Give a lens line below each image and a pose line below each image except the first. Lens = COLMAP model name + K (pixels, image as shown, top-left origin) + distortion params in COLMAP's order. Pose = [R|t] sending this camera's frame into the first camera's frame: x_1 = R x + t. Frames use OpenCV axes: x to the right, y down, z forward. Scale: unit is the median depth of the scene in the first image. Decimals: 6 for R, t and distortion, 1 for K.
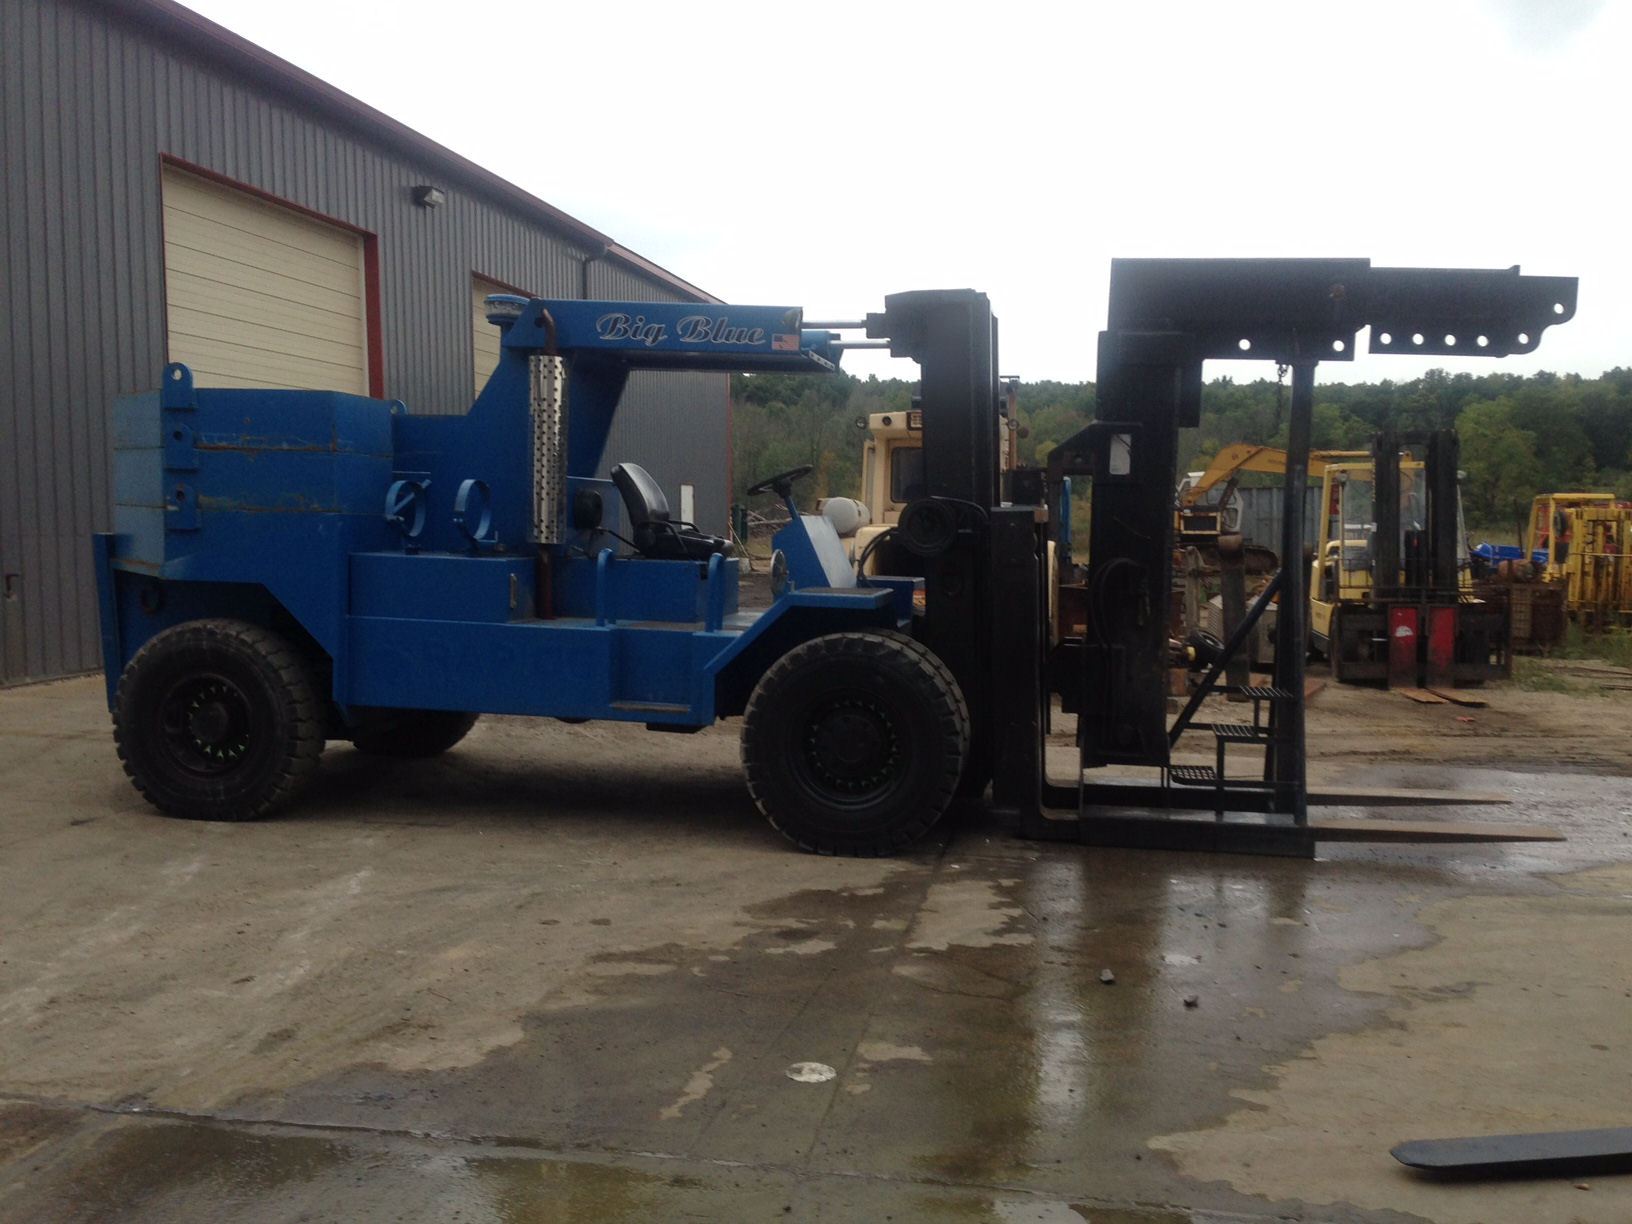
lens RADIAL K [[1431.0, 0, 816.0], [0, 1431.0, 612.0], [0, 0, 1]] dist [0.128584, -0.202452]
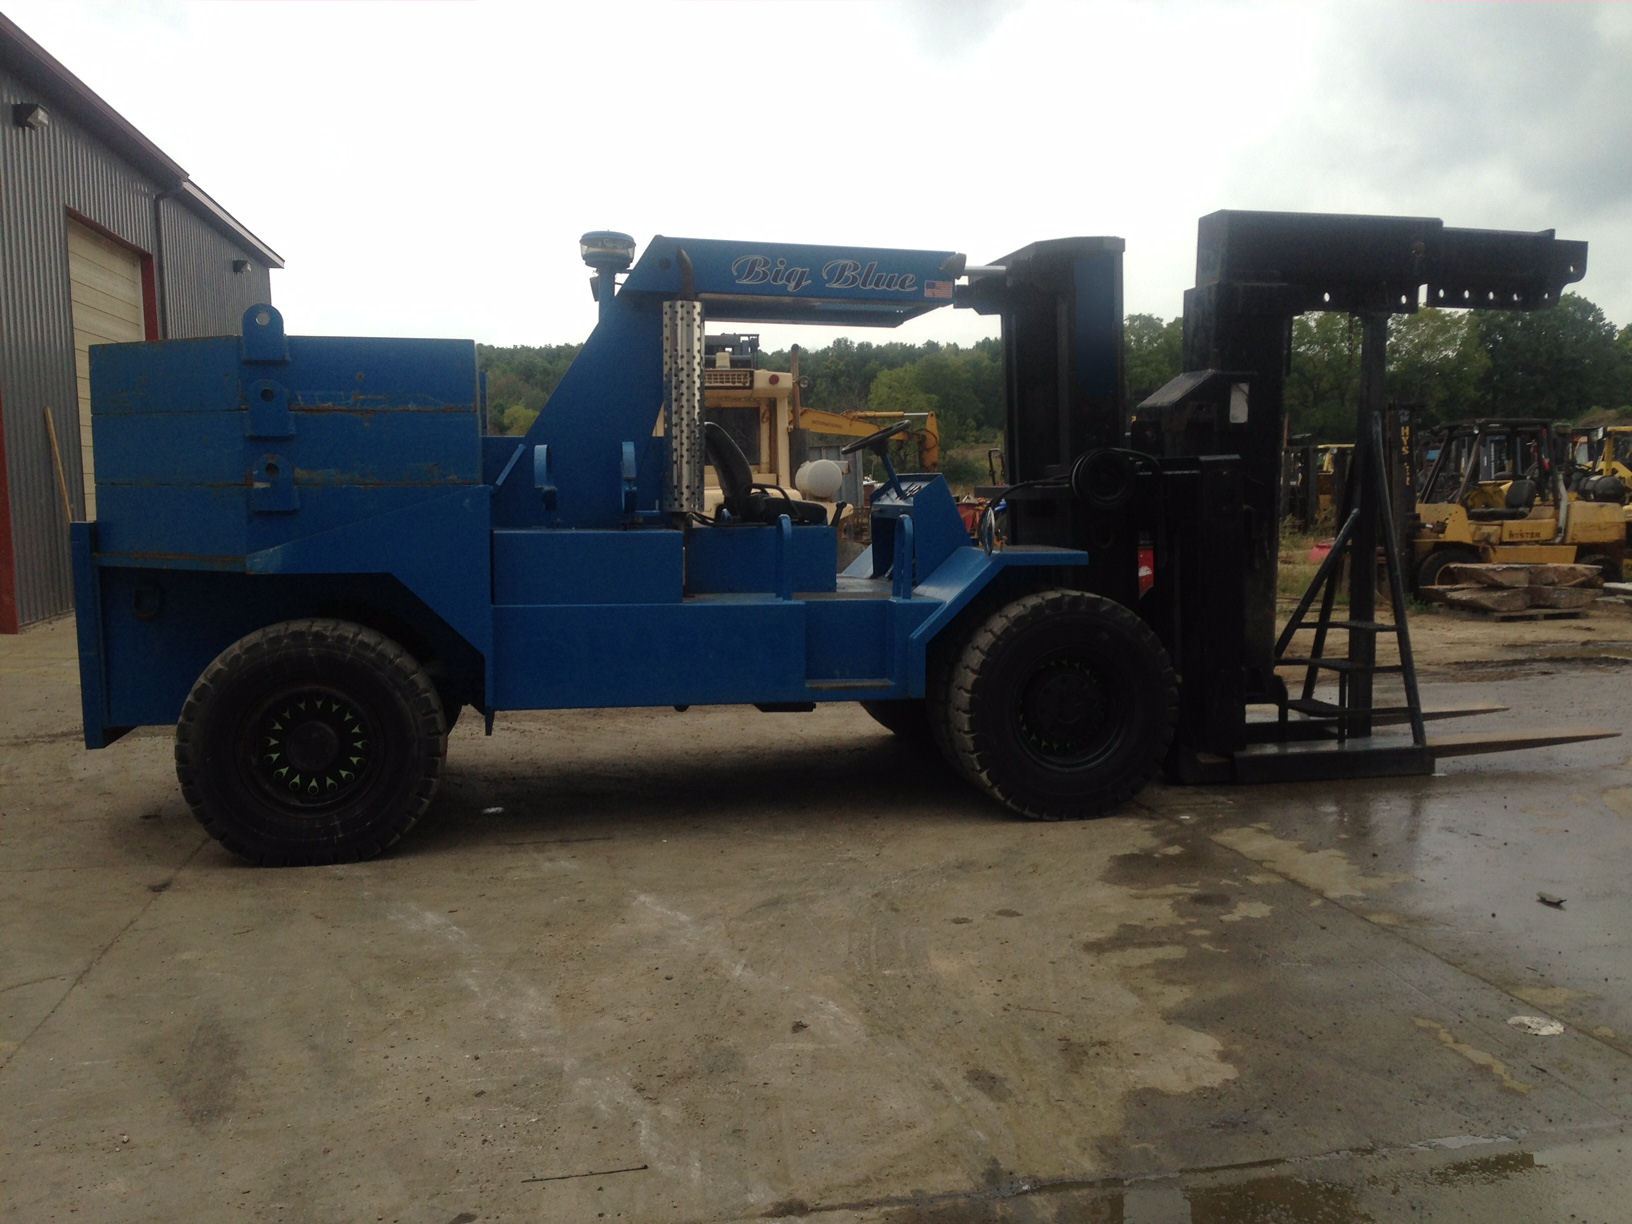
lens RADIAL K [[1431.0, 0, 816.0], [0, 1431.0, 612.0], [0, 0, 1]] dist [0.128584, -0.202452]
pose [[0.934809, -0.062398, 0.349628, -0.460138], [0.054140, 0.997976, 0.033354, -0.012126], [-0.351001, -0.012251, 0.936295, 0.144383]]
